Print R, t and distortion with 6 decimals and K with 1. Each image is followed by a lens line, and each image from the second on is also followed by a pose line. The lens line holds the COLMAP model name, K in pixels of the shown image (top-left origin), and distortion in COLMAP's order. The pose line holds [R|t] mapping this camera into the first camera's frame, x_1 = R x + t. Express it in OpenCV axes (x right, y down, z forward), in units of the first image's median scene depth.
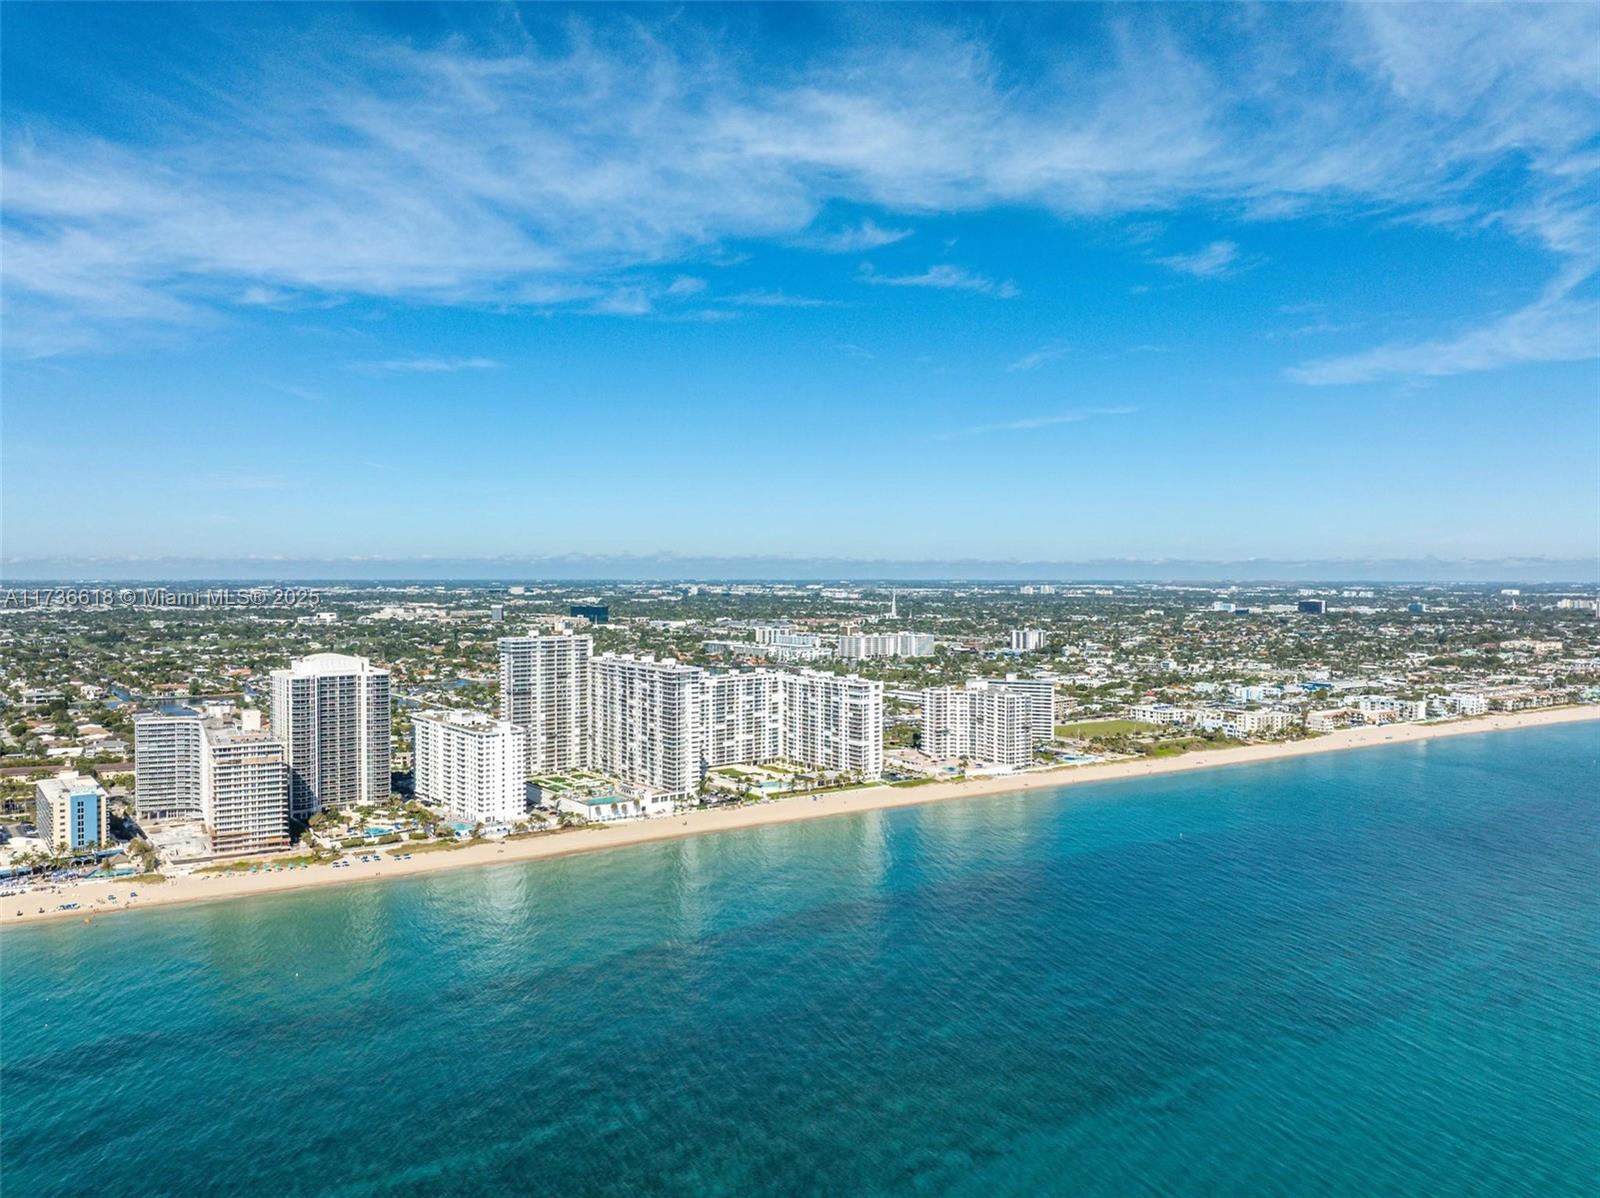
lens RADIAL K [[1186.9, 0, 800.0], [0, 1186.9, 599.0], [0, 0, 1]] dist [0.012253, -0.005204]
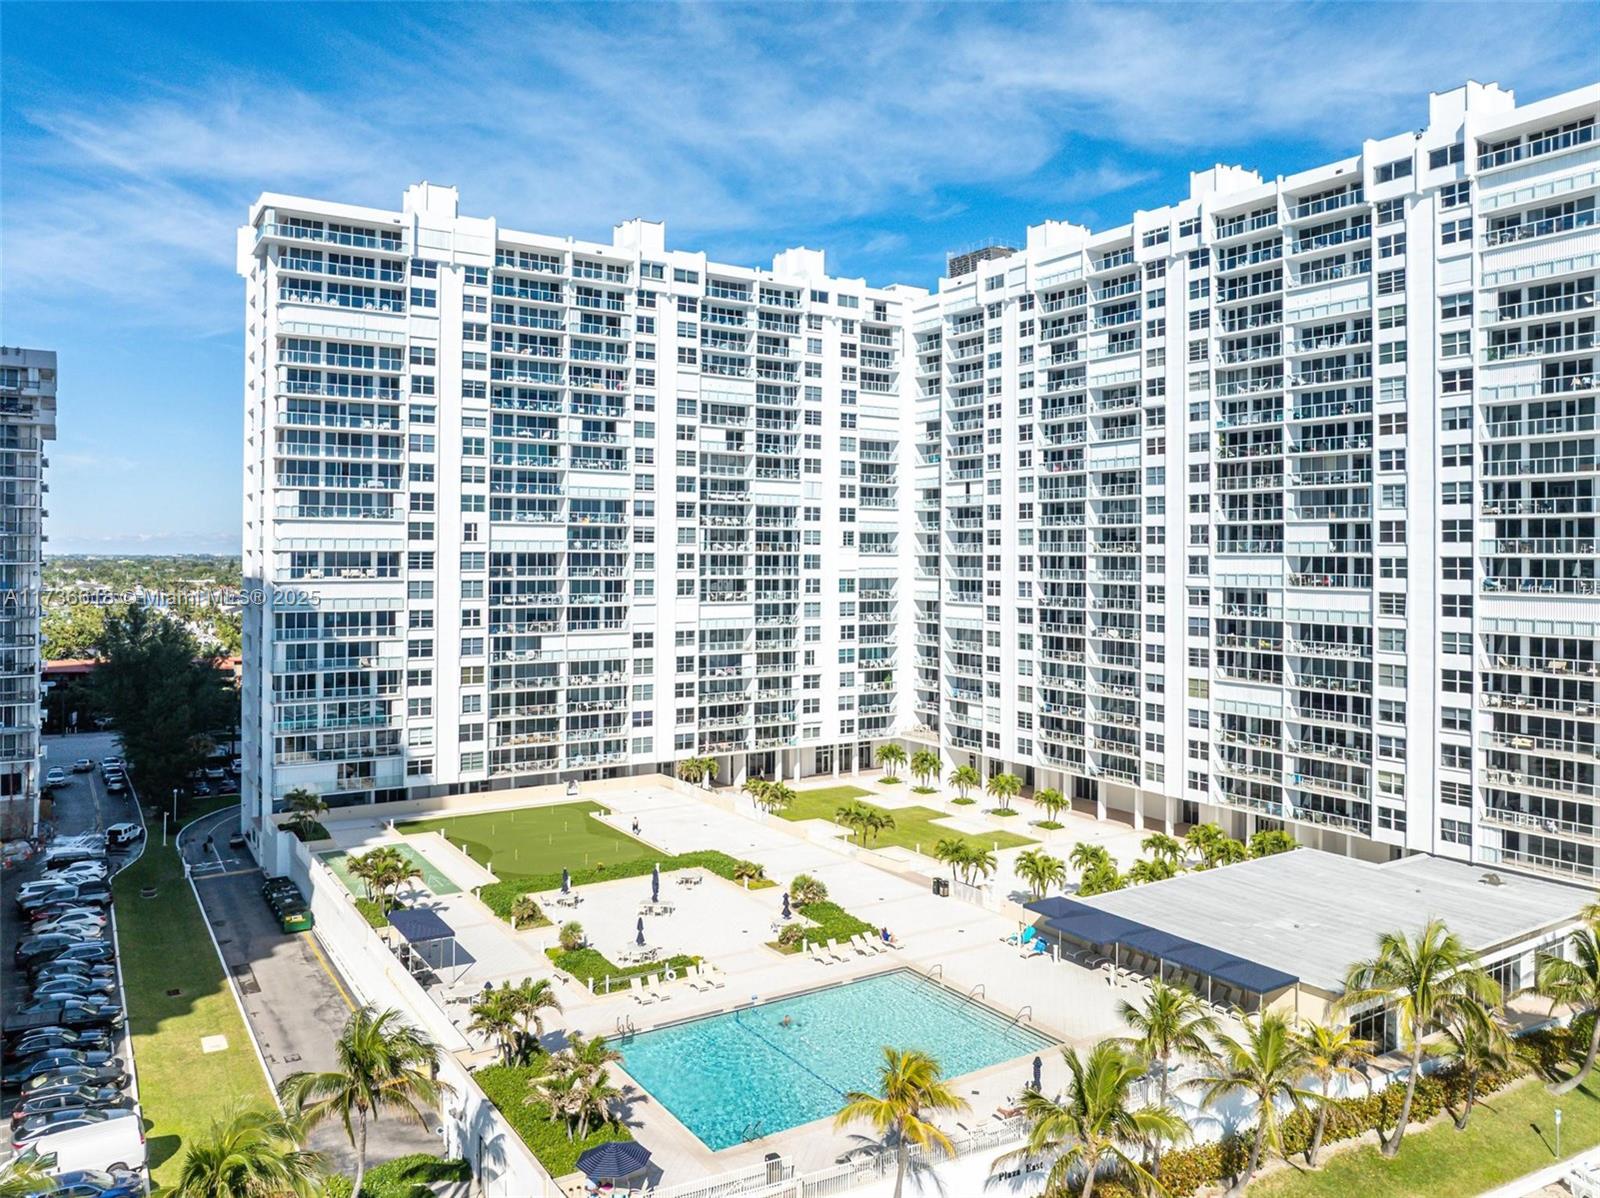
lens RADIAL K [[1113.6, 0, 800.6], [0, 1113.6, 557.9], [0, 0, 1]] dist [-0.065415, 0.038465]
pose [[0.994693, 0.003639, -0.102819, -0.015033], [-0.006898, 0.999484, -0.031364, 0.111587], [0.102652, 0.031907, 0.994205, 0.834090]]
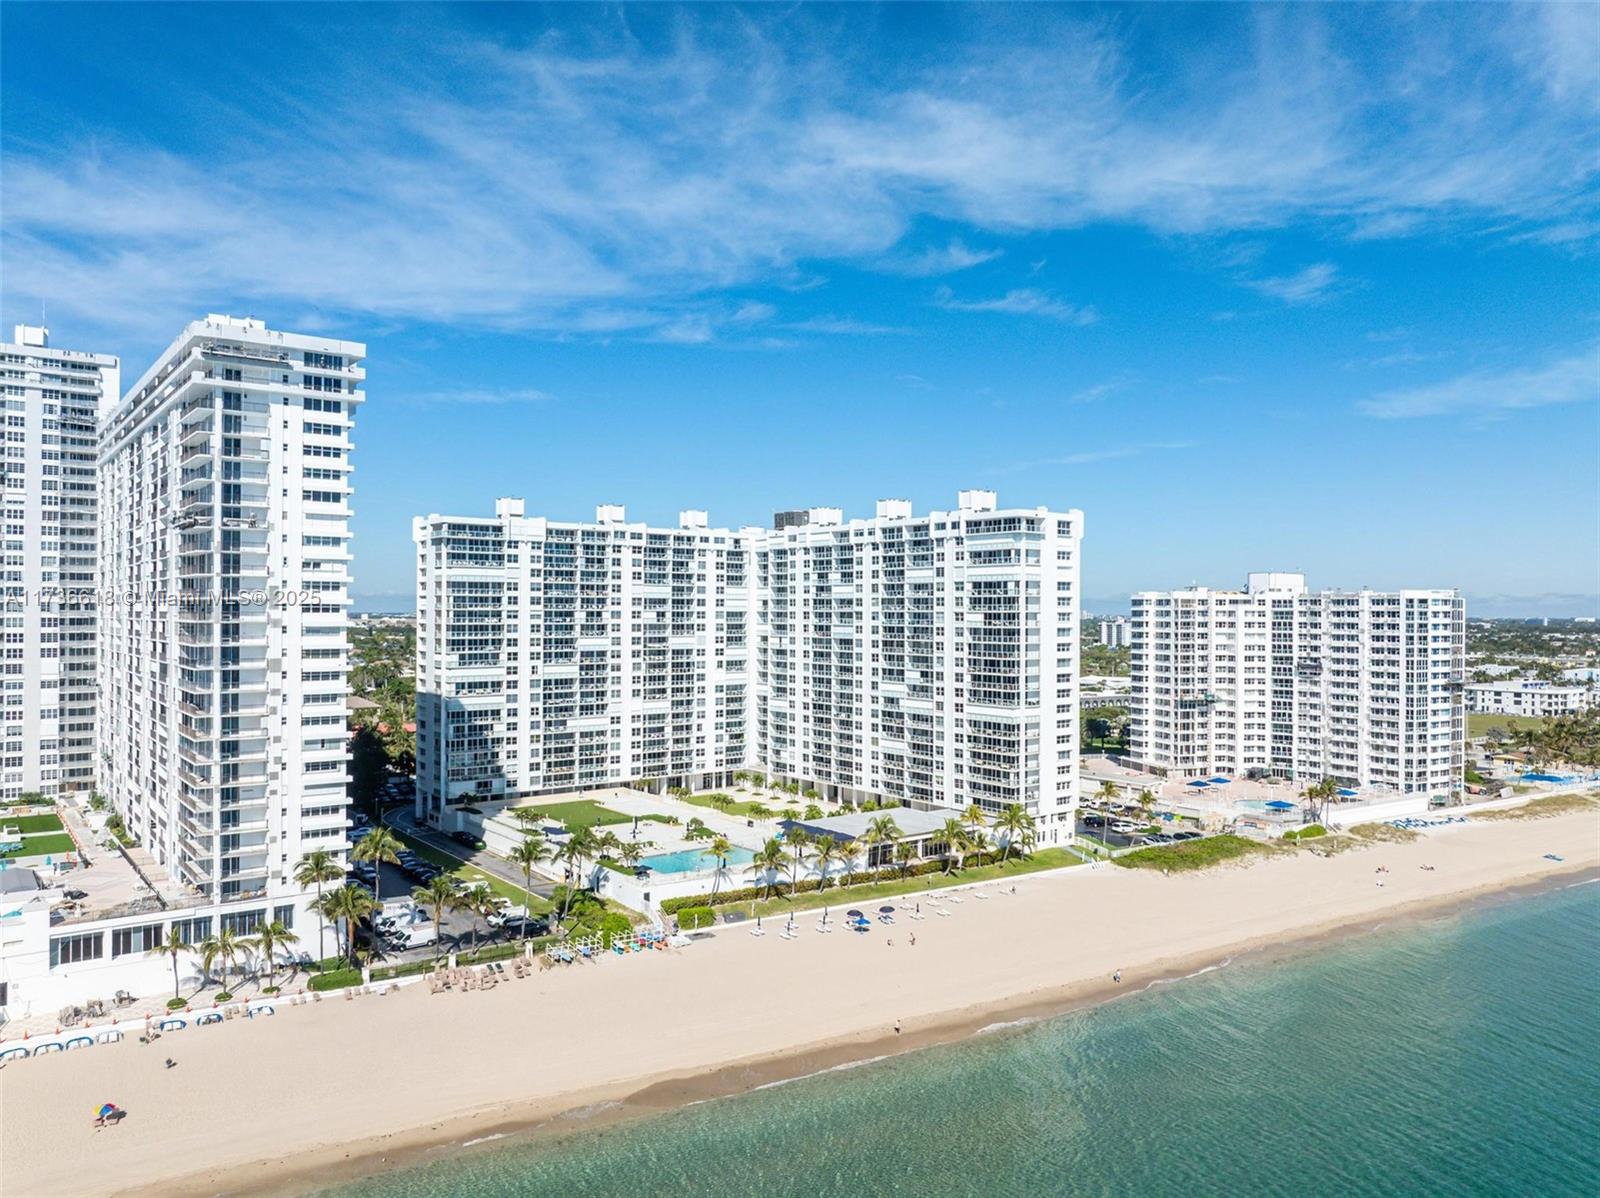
lens RADIAL K [[1133.8, 0, 800.0], [0, 1133.8, 599.0], [0, 0, 1]] dist [0.000402, -0.041596]
pose [[0.999865, 0.001697, -0.016358, 0.003340], [-0.002382, 0.999118, -0.041930, 0.098065], [0.016272, 0.041964, 0.998987, 0.673835]]
